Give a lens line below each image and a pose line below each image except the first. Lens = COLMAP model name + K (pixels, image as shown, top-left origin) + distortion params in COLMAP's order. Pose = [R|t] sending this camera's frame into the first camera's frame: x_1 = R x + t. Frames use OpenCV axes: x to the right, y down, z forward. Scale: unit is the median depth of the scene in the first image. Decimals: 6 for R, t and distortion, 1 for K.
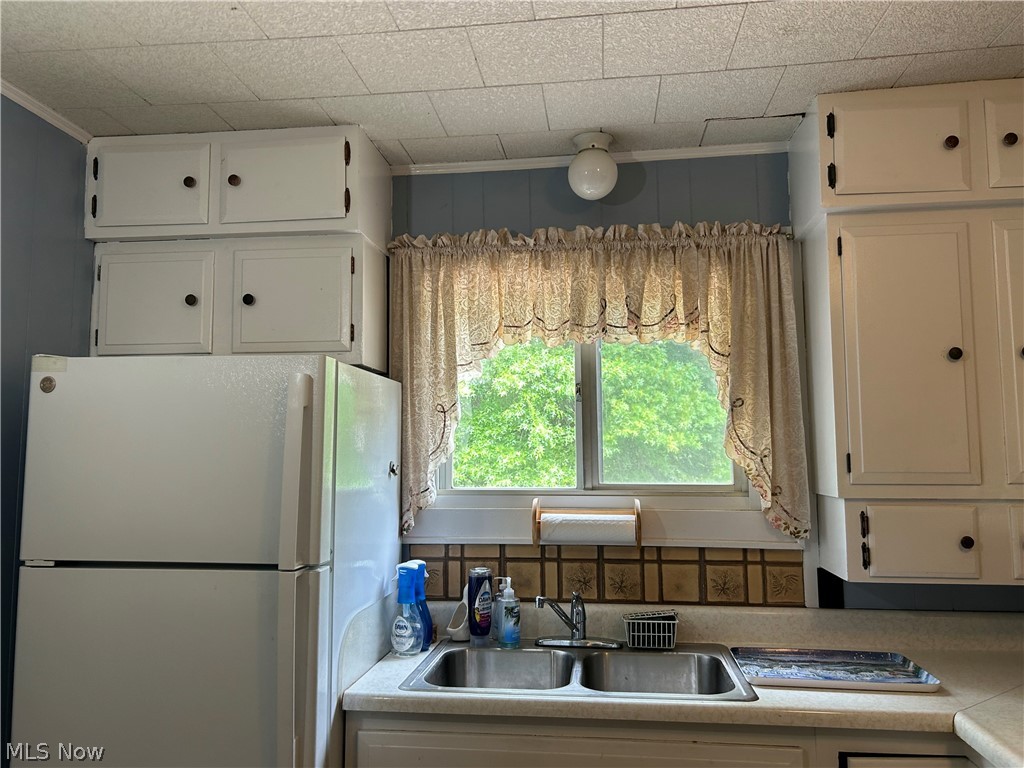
lens RADIAL K [[795.8, 0, 510.0], [0, 795.8, 379.3], [0, 0, 1]] dist [0.097415, -0.154389]
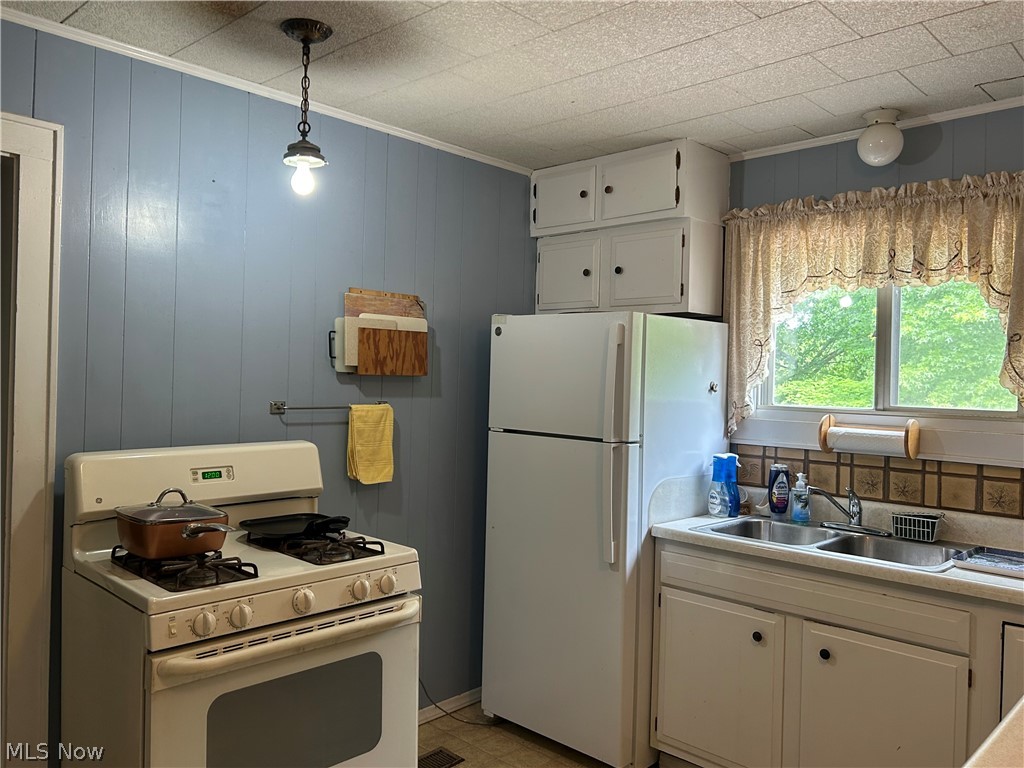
lens RADIAL K [[795.8, 0, 510.0], [0, 795.8, 379.3], [0, 0, 1]] dist [0.097415, -0.154389]
pose [[0.800926, 0.027129, -0.598149, 0.385436], [0.028824, 0.996068, 0.083773, -0.026224], [0.598070, -0.084337, 0.796994, -0.301253]]
